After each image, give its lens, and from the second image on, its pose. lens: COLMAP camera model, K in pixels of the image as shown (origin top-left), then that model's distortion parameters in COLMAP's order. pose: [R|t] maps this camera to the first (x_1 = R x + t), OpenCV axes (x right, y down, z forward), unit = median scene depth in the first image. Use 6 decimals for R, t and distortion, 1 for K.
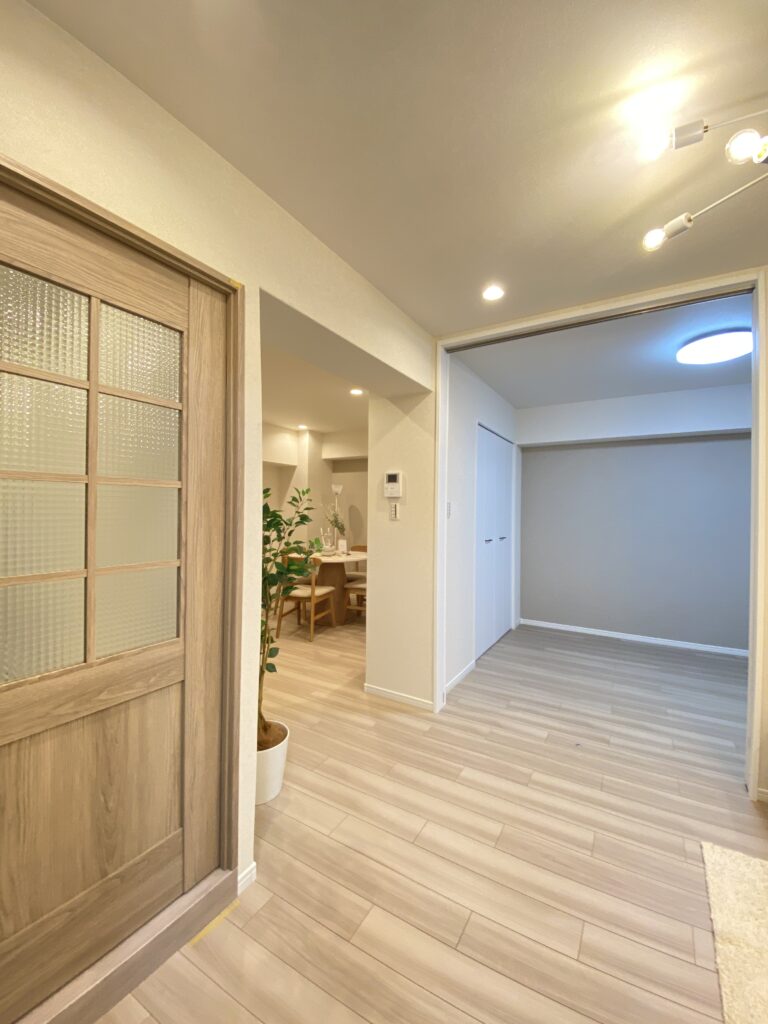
lens RADIAL K [[416.2, 0, 387.3], [0, 416.2, 507.1], [0, 0, 1]] dist [0.023682, -0.023705]
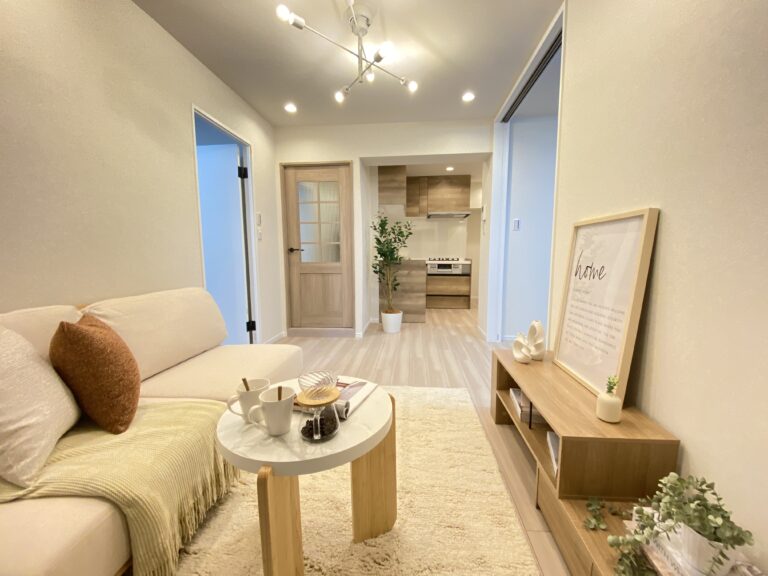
lens RADIAL K [[310.5, 0, 387.1], [0, 310.5, 288.9], [0, 0, 1]] dist [0.025604, -0.023519]
pose [[0.437289, 0.084395, -0.895352, 1.030568], [0.013945, 0.994831, 0.100582, 0.122864], [0.899213, -0.056469, 0.433852, 0.053116]]
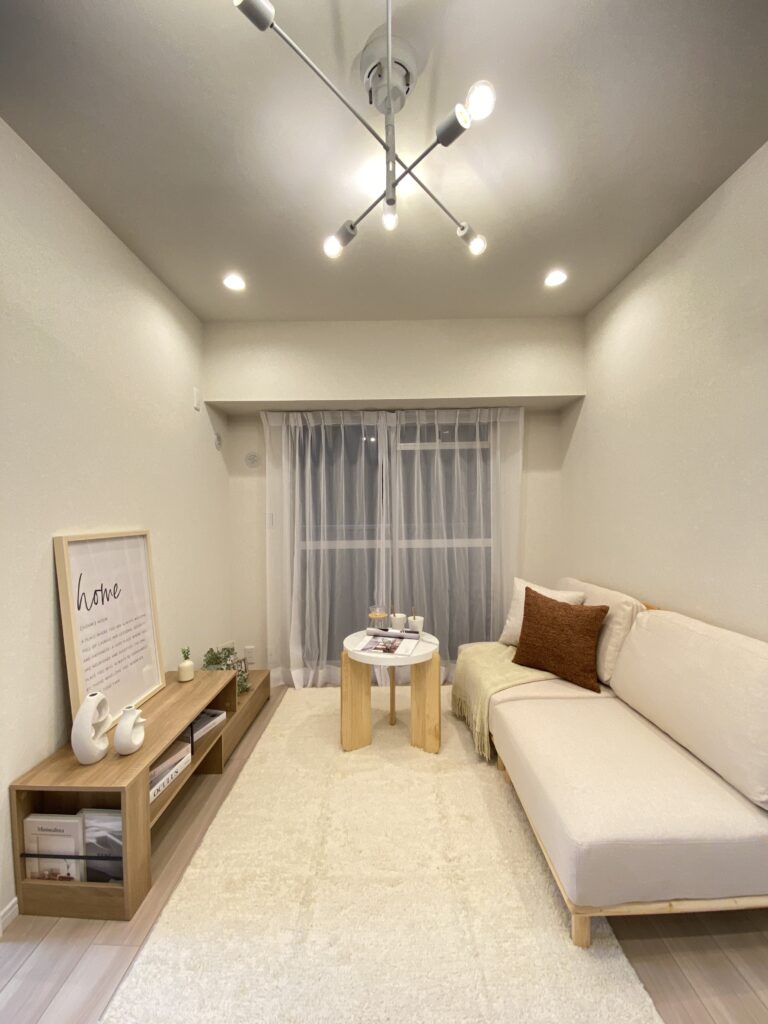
lens RADIAL K [[414.0, 0, 384.1], [0, 414.0, 510.4], [0, 0, 1]] dist [0.025604, -0.023519]
pose [[-0.510403, 0.004444, 0.859924, 0.040277], [0.006347, 0.999979, -0.001401, 0.038936], [-0.859912, 0.004743, -0.510421, 0.523850]]
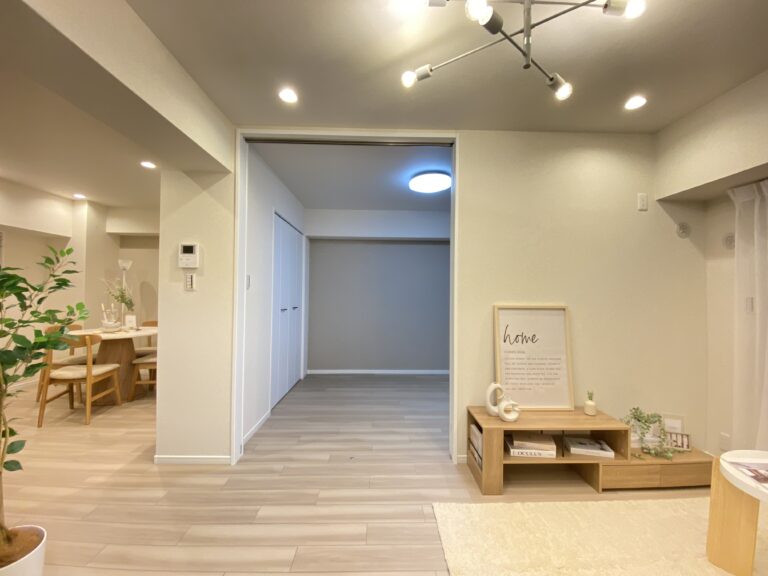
lens RADIAL K [[310.5, 0, 387.1], [0, 310.5, 288.9], [0, 0, 1]] dist [0.025604, -0.023519]
pose [[0.844423, 0.004298, 0.535659, 0.014179], [-0.002966, 0.999990, -0.003348, 0.029113], [-0.535668, 0.001238, 0.844428, 0.083887]]
